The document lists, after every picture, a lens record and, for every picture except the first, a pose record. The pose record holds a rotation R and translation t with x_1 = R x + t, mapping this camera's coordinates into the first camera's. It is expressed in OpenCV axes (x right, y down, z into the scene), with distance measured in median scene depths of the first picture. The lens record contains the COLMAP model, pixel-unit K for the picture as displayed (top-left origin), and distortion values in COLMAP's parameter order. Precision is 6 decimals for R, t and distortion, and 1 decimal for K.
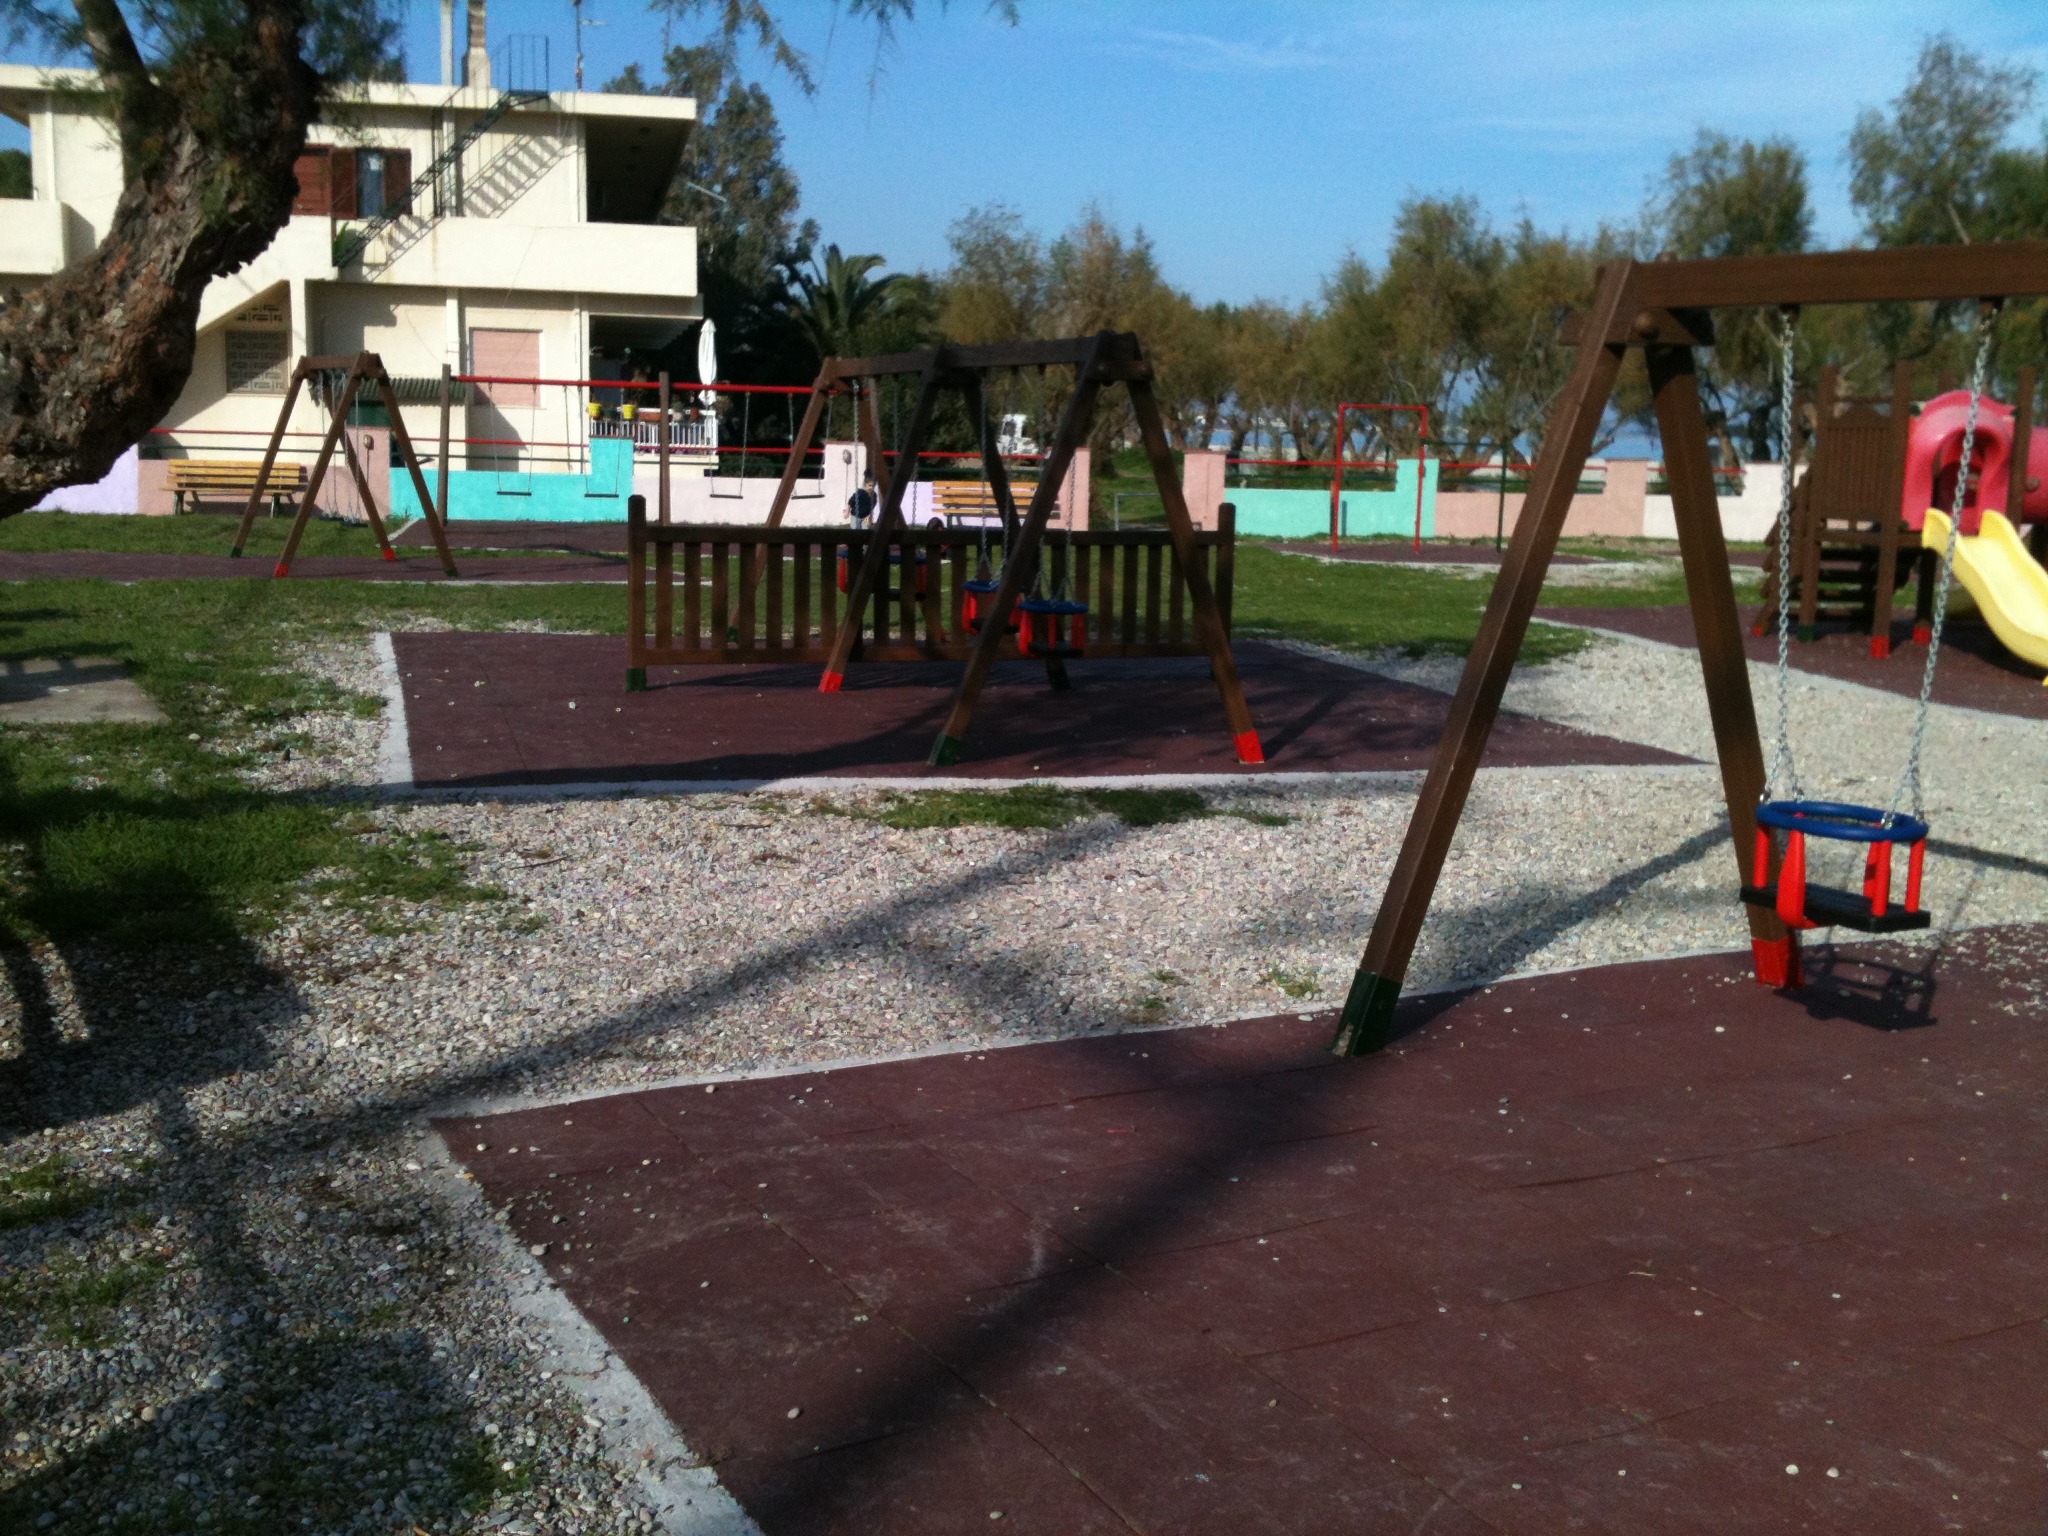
lens RADIAL K [[1992.1, 0, 1024.0], [0, 1992.1, 768.0], [0, 0, 1]] dist [0.265000, -0.535689]
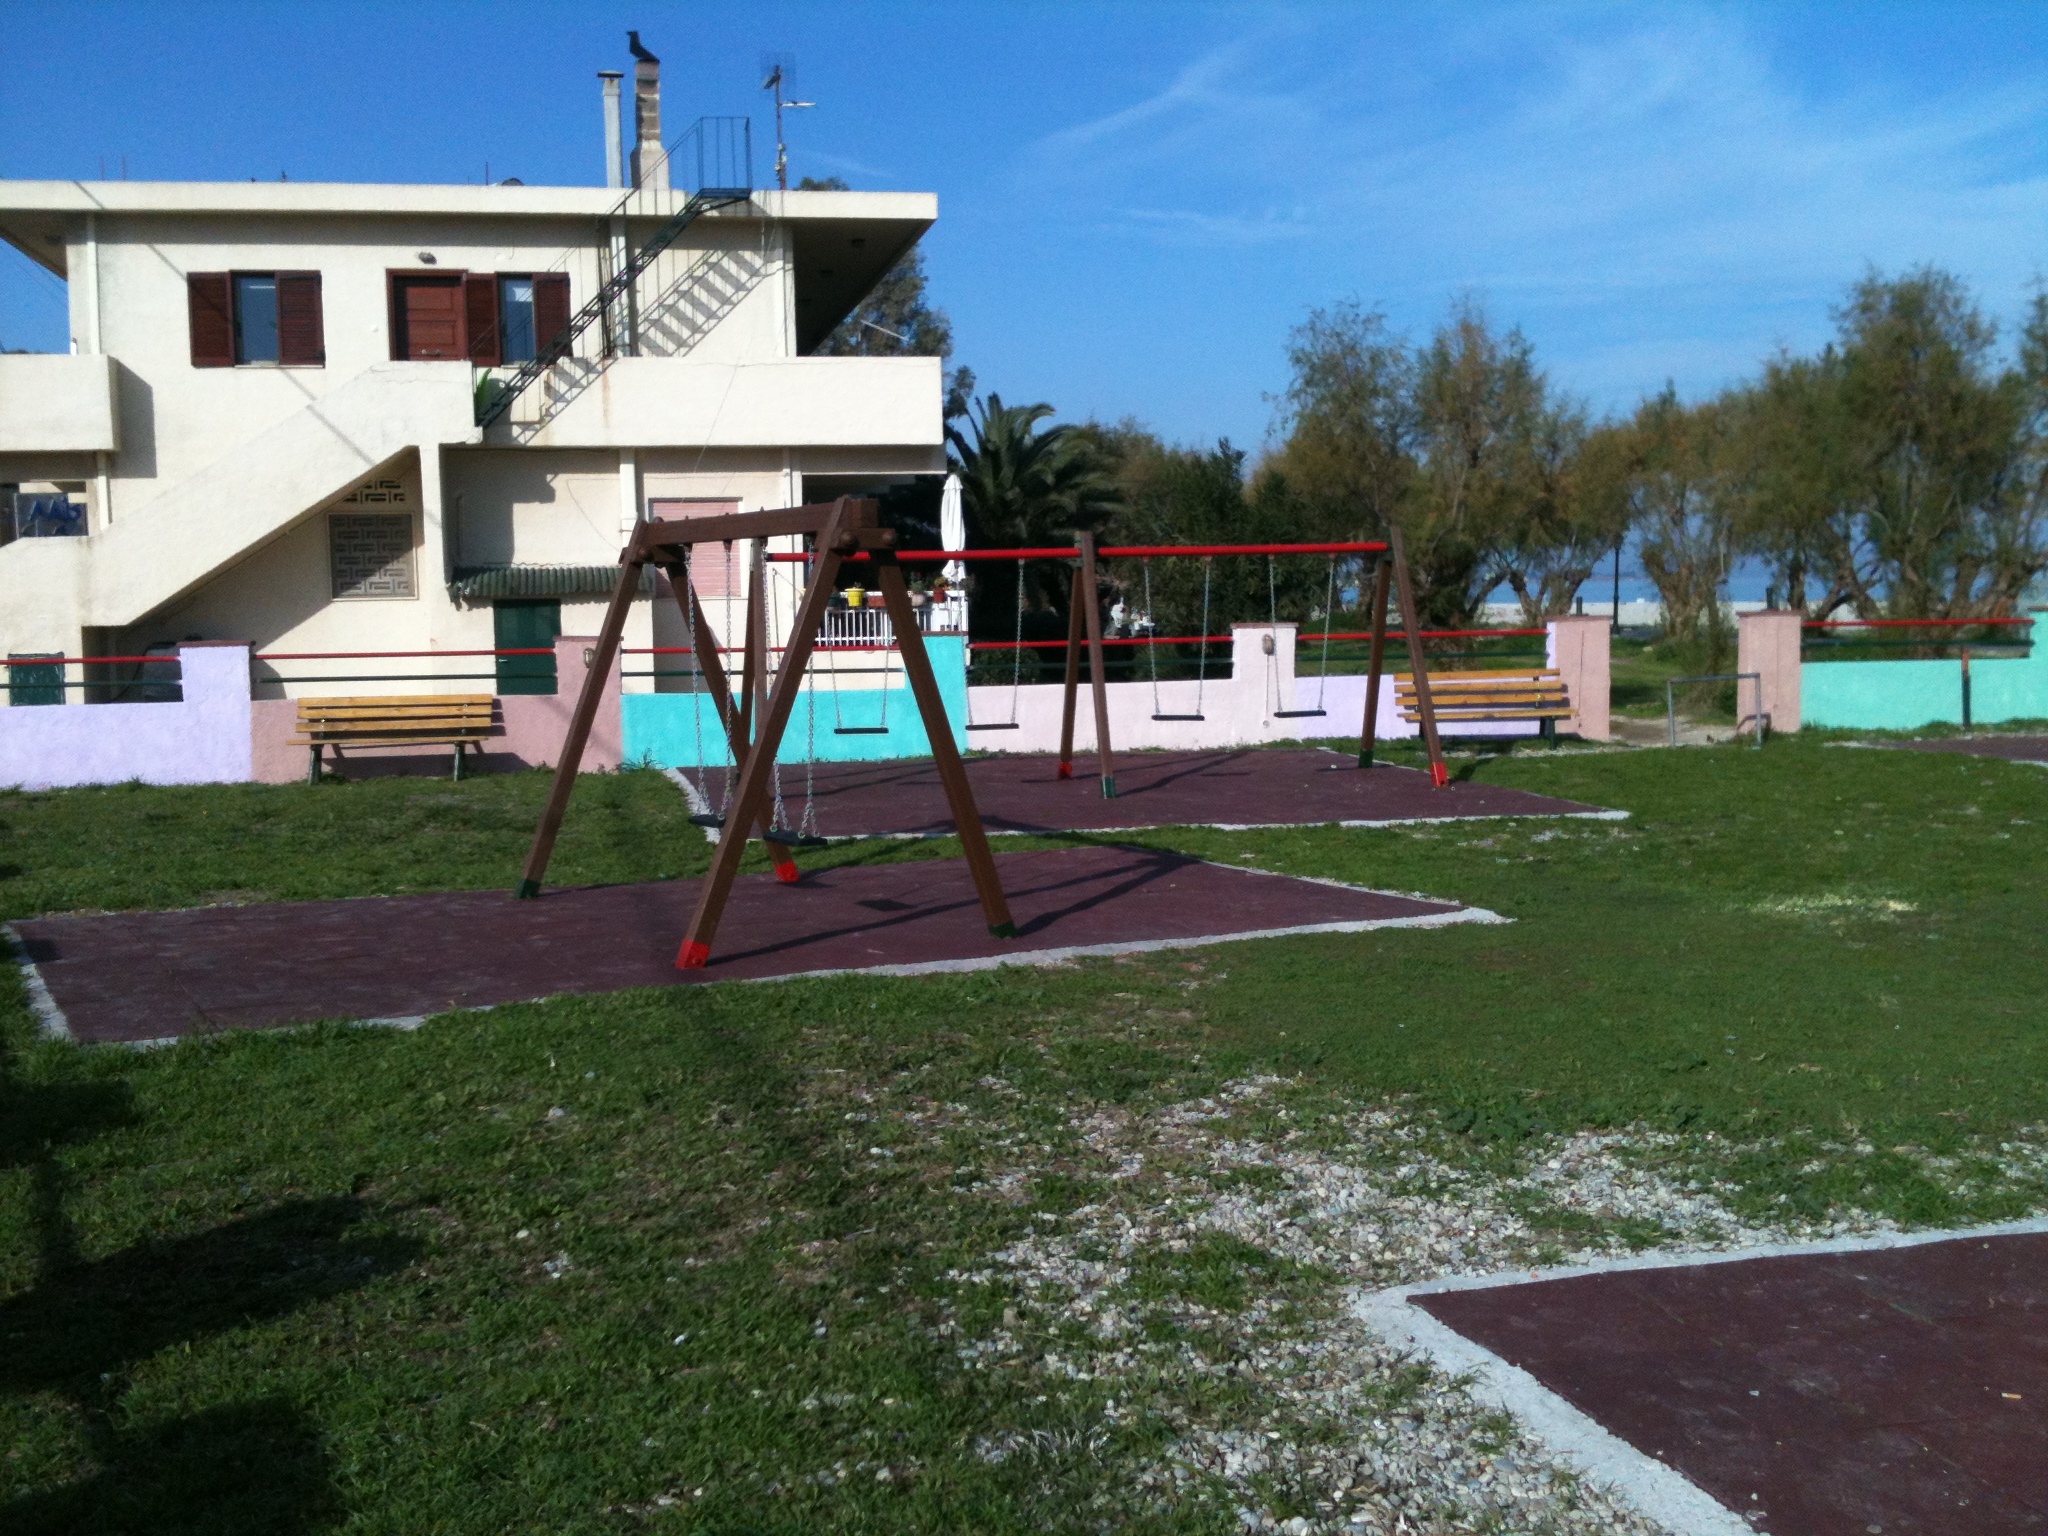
lens RADIAL K [[1992.1, 0, 1024.0], [0, 1992.1, 768.0], [0, 0, 1]] dist [0.265000, -0.535689]
pose [[0.999127, -0.041641, 0.003253, -0.139301], [0.041767, 0.995769, -0.081856, -0.048109], [0.000169, 0.081920, 0.996639, 0.256945]]
